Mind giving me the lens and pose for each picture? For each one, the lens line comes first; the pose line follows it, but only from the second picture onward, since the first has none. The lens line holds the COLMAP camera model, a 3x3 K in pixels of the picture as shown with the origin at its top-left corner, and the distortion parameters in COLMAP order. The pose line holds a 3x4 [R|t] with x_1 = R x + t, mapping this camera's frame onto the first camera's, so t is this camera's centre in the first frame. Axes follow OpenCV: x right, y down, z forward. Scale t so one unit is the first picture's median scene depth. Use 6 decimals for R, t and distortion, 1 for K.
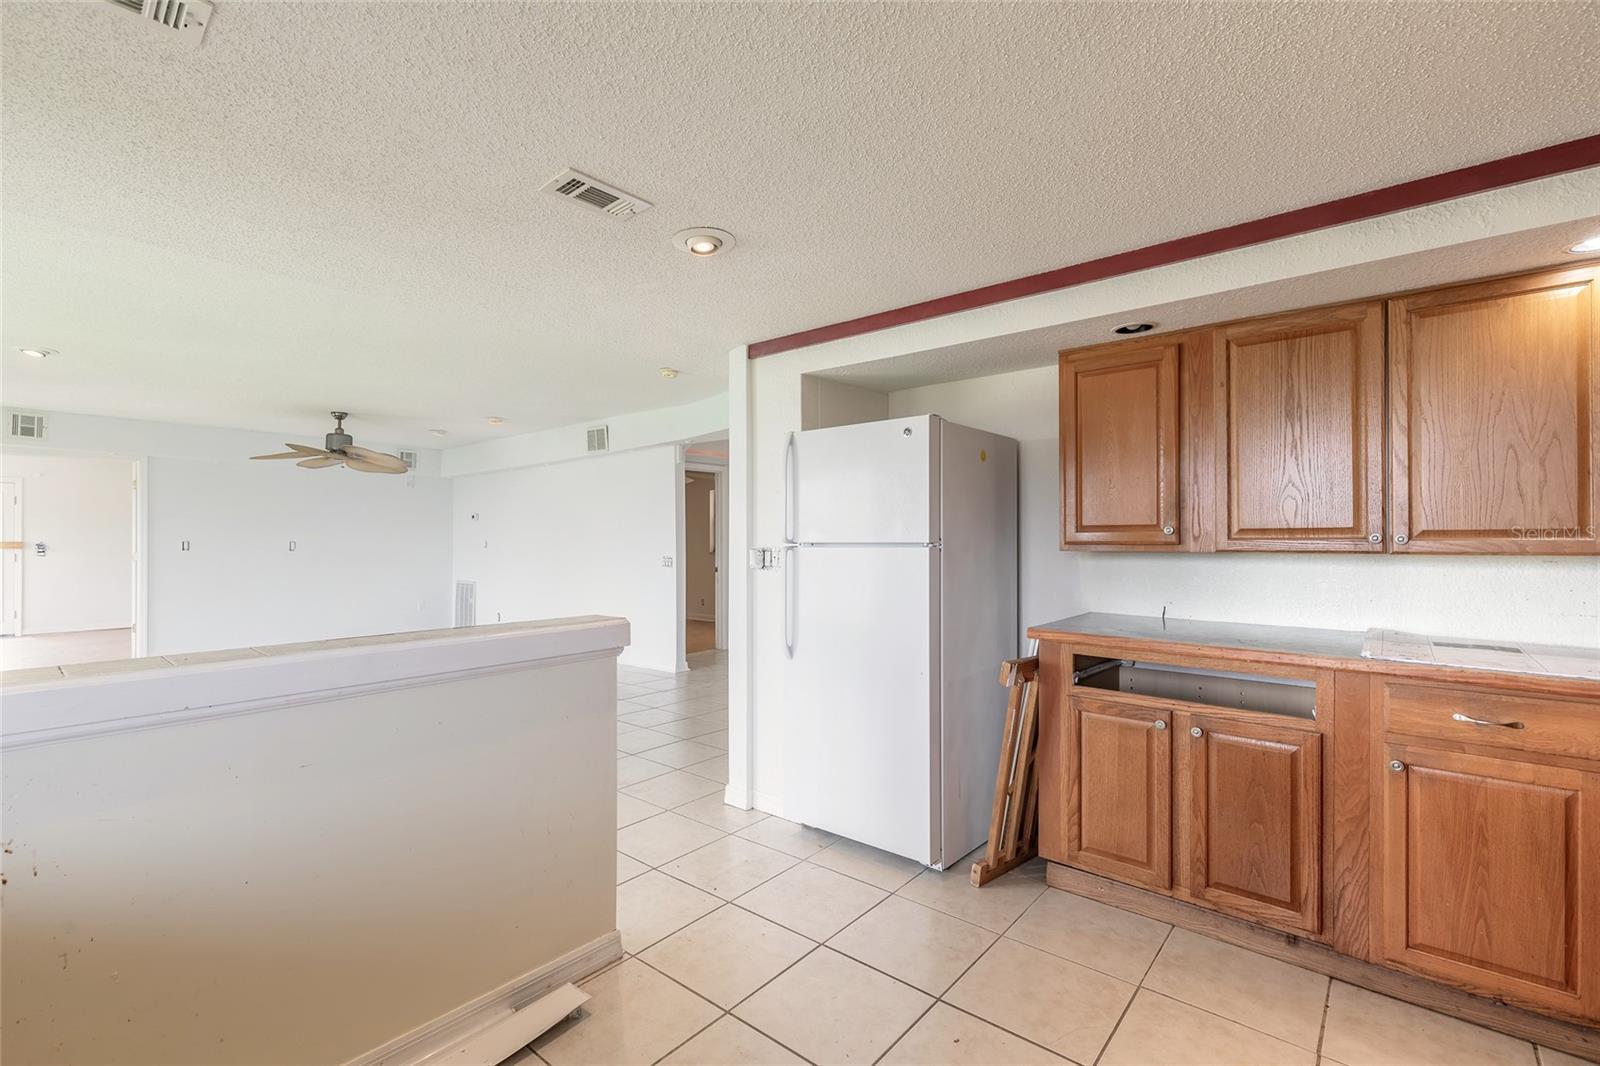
lens RADIAL K [[703.6, 0, 814.7], [0, 703.6, 537.1], [0, 0, 1]] dist [-0.005276, -0.000587]
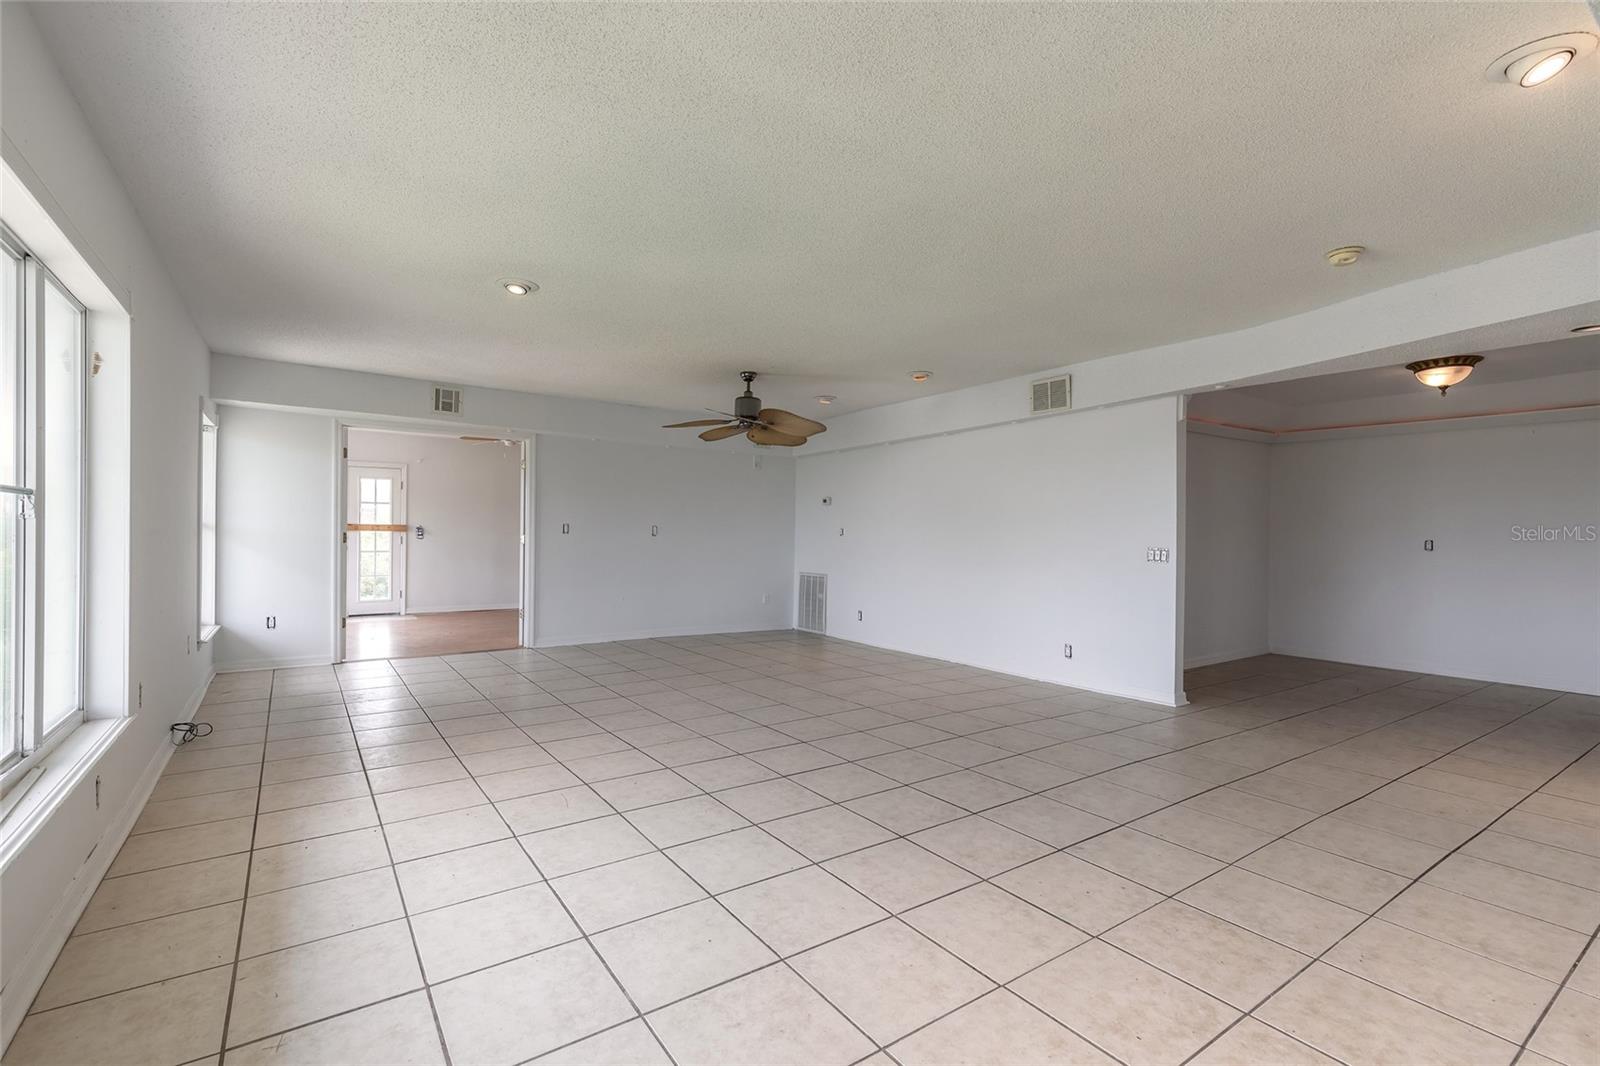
lens RADIAL K [[729.6, 0, 796.3], [0, 729.6, 539.1], [0, 0, 1]] dist [0.006513, -0.001869]
pose [[0.959889, 0.014630, -0.279997, -0.352938], [-0.014758, 0.999890, 0.001652, 0.022896], [0.279990, 0.002547, 0.959999, 0.151665]]
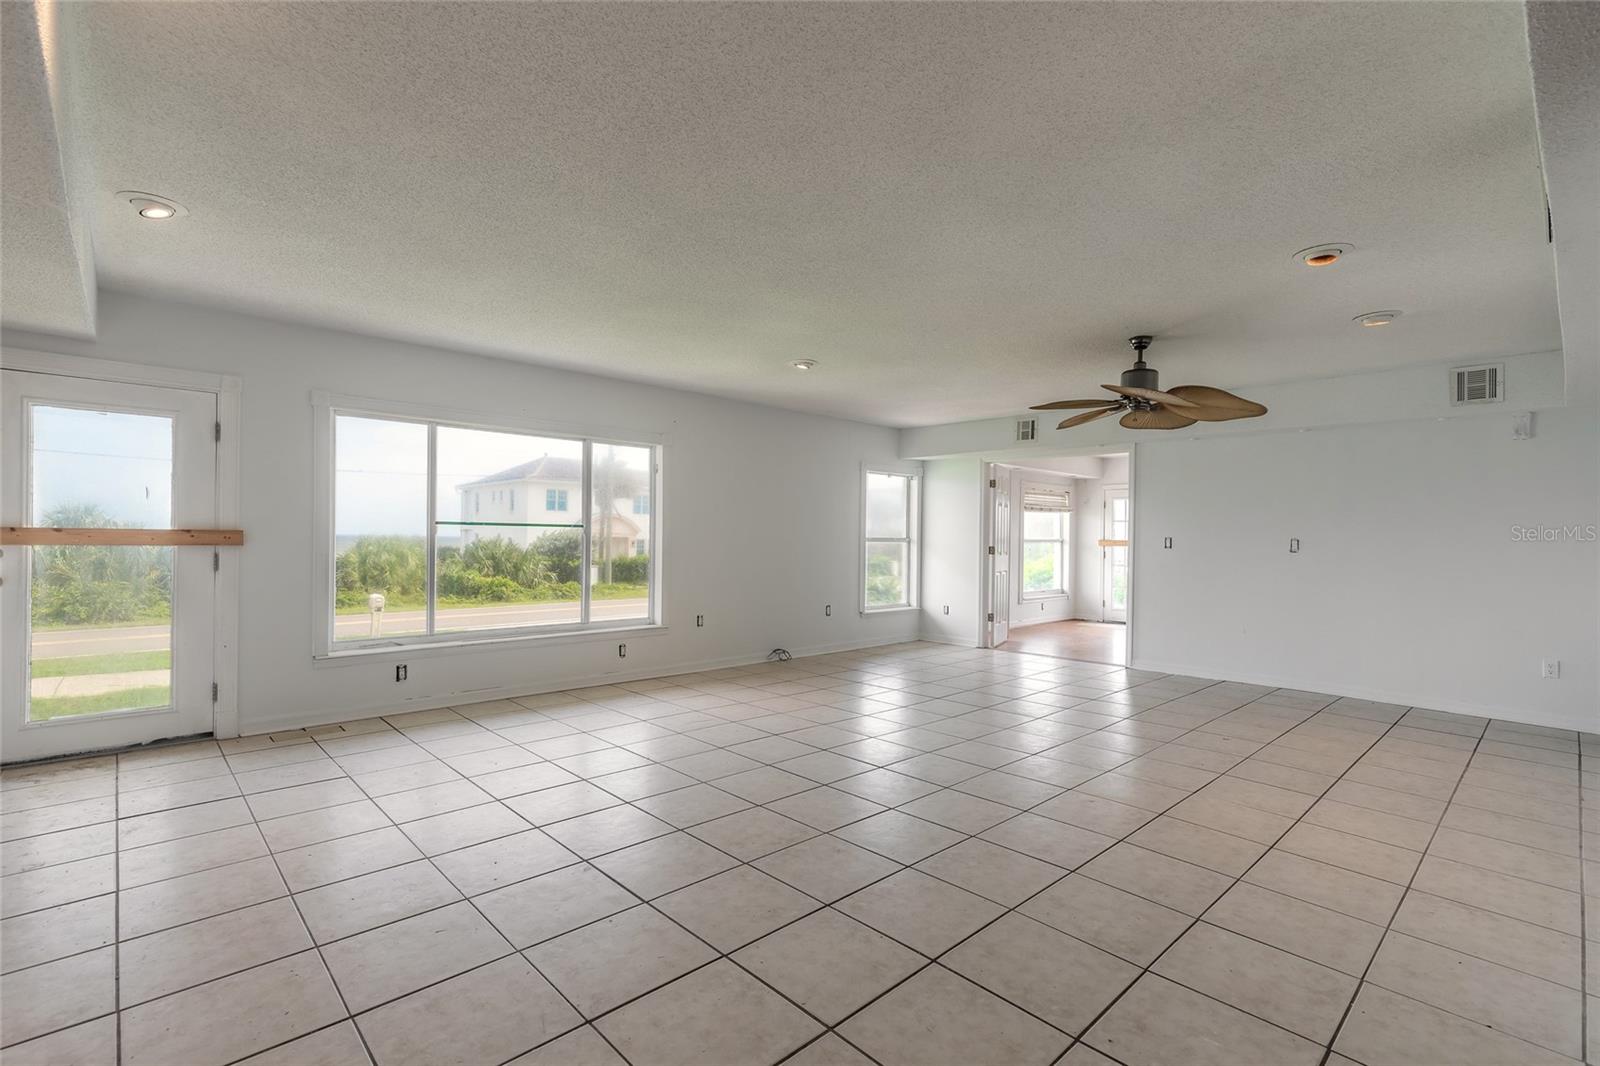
lens RADIAL K [[729.6, 0, 801.9], [0, 729.6, 537.2], [0, 0, 1]] dist [0.006513, -0.001869]
pose [[-0.140894, -0.003190, -0.990020, 0.051683], [-0.018880, 0.999822, -0.000535, 0.016088], [0.989845, 0.018617, -0.140929, 0.748902]]
